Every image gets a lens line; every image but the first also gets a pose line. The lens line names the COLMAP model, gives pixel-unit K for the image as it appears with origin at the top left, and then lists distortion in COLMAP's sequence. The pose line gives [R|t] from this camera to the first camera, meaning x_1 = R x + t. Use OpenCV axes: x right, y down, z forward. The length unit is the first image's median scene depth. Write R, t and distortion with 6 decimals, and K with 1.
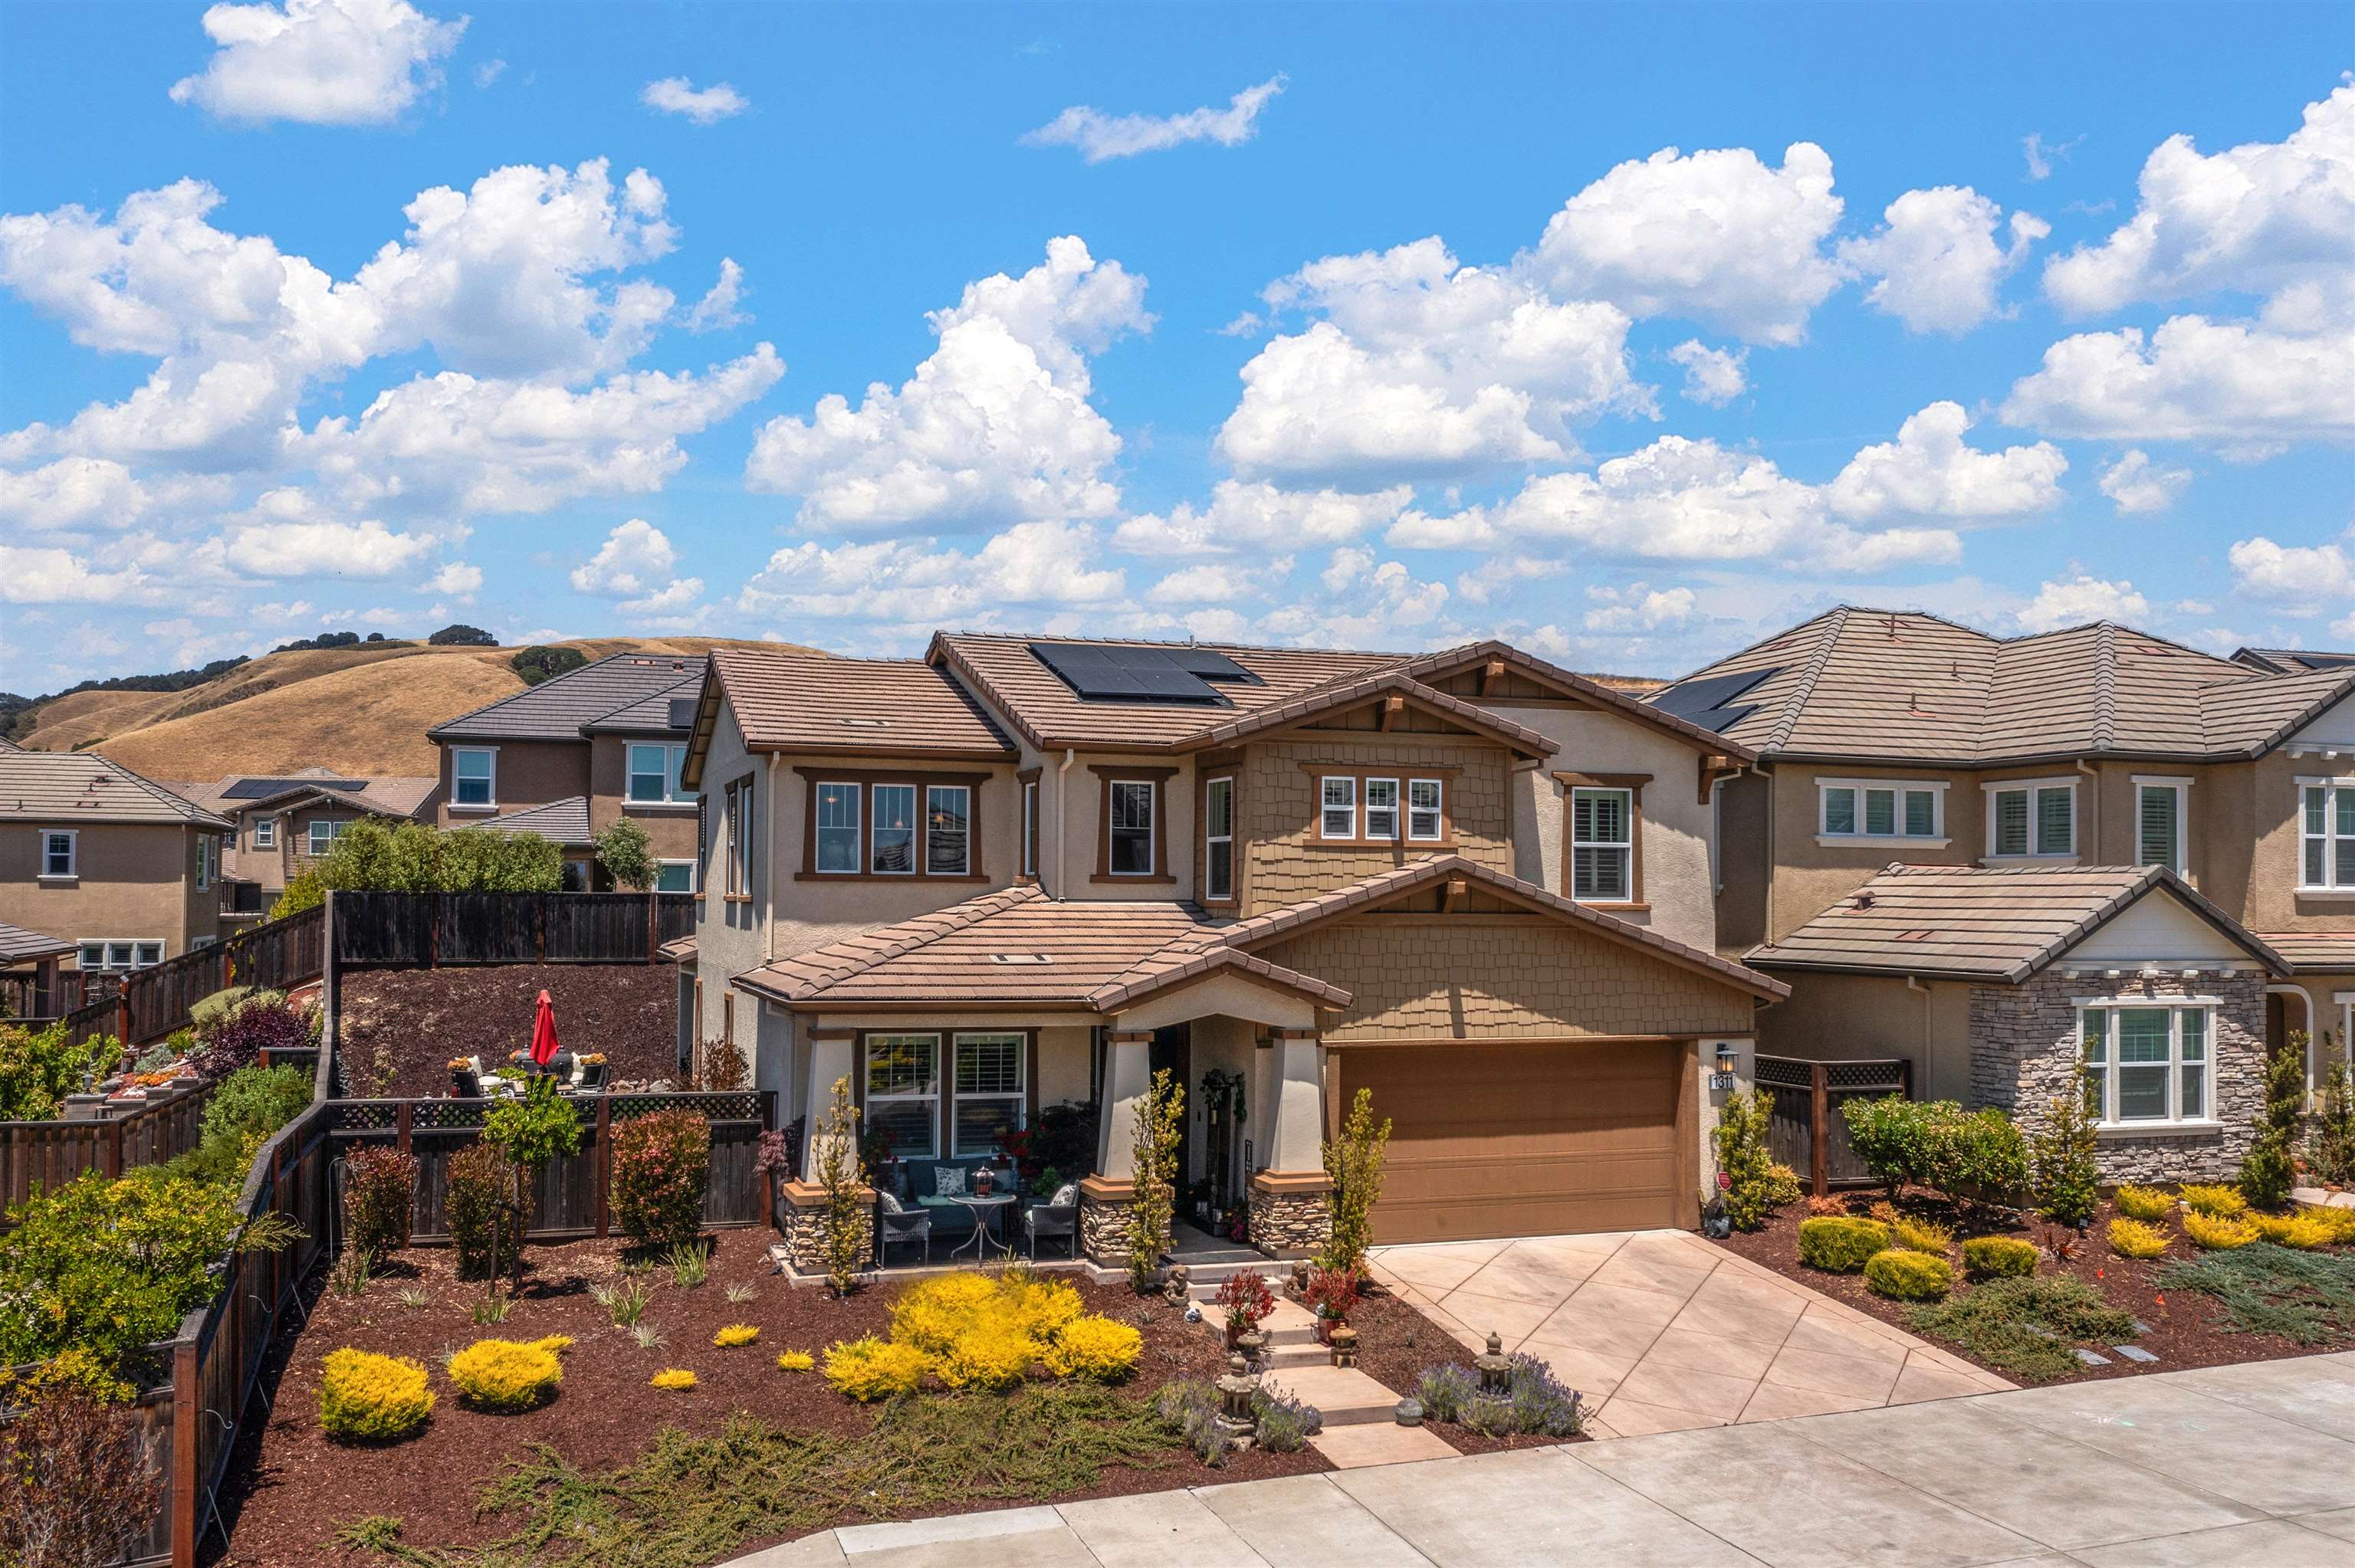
lens RADIAL K [[2092.7, 0, 1256.1], [0, 2092.7, 784.8], [0, 0, 1]] dist [-0.015294, 0.010407]
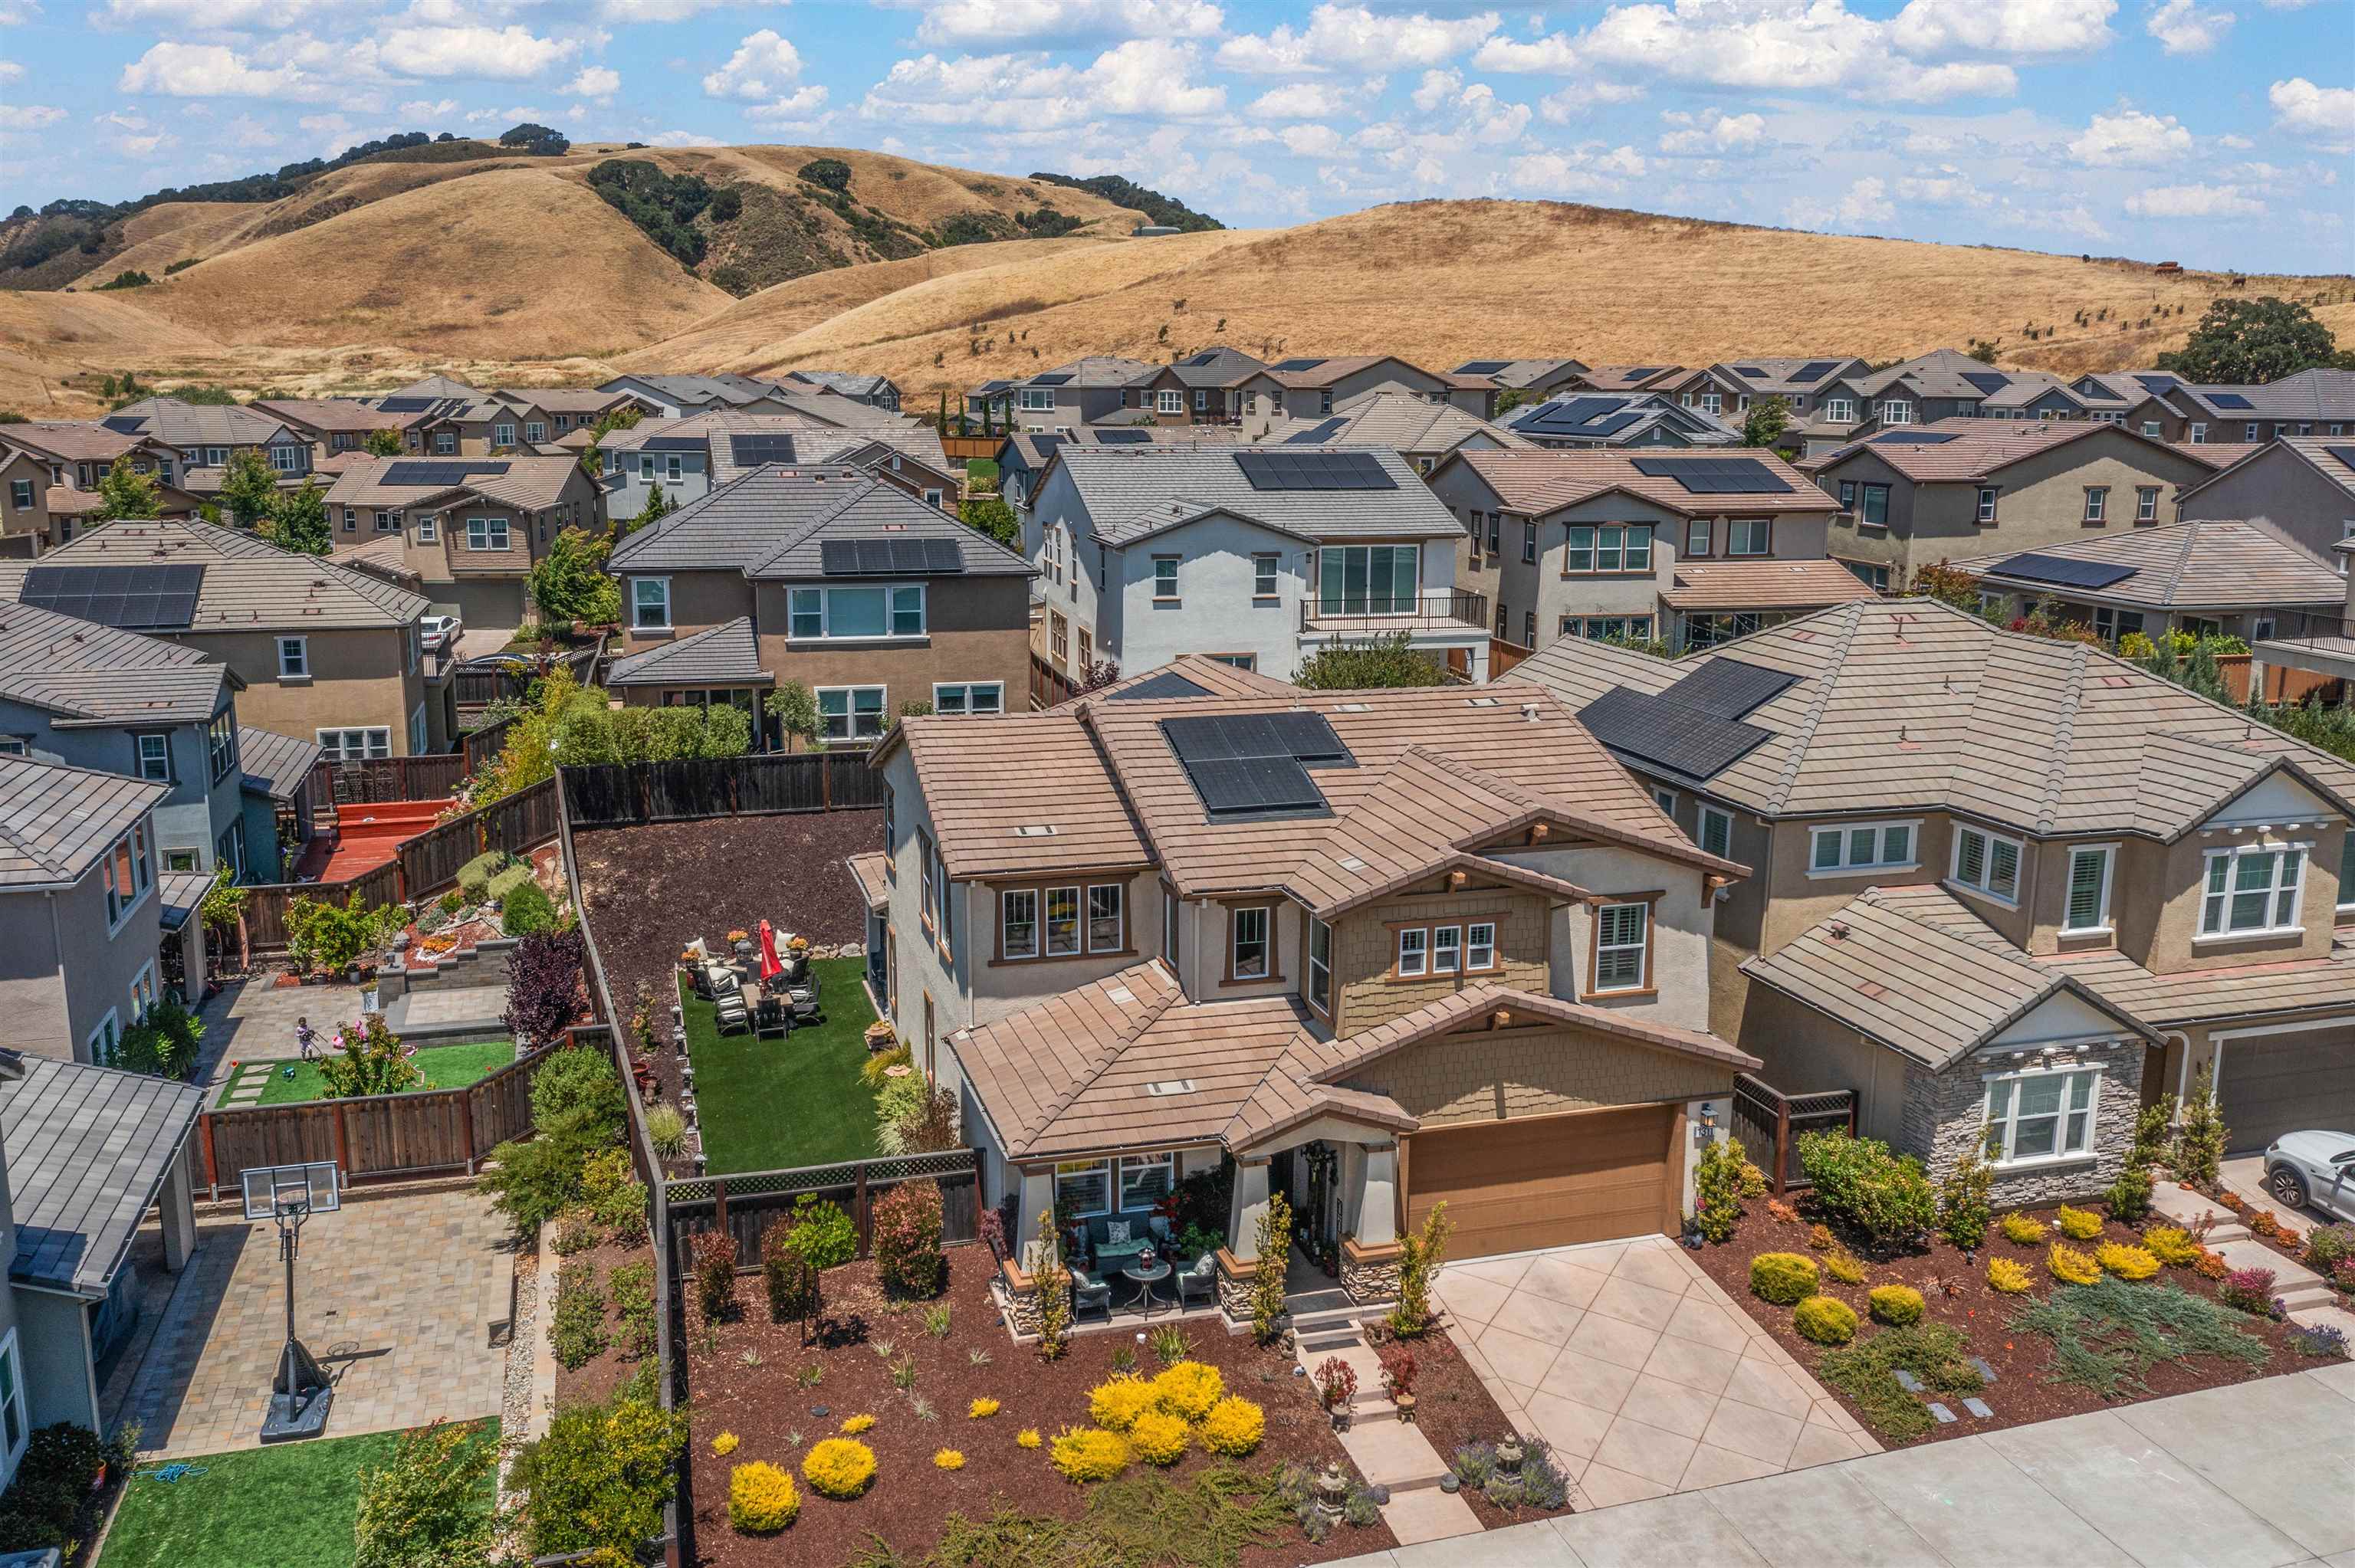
lens RADIAL K [[2092.7, 0, 1256.1], [0, 2092.7, 784.8], [0, 0, 1]] dist [-0.015294, 0.010407]
pose [[0.999278, 0.013661, -0.035443, -0.012304], [-0.004244, 0.967403, 0.253205, -0.395254], [0.037746, -0.252872, 0.966763, -0.212043]]
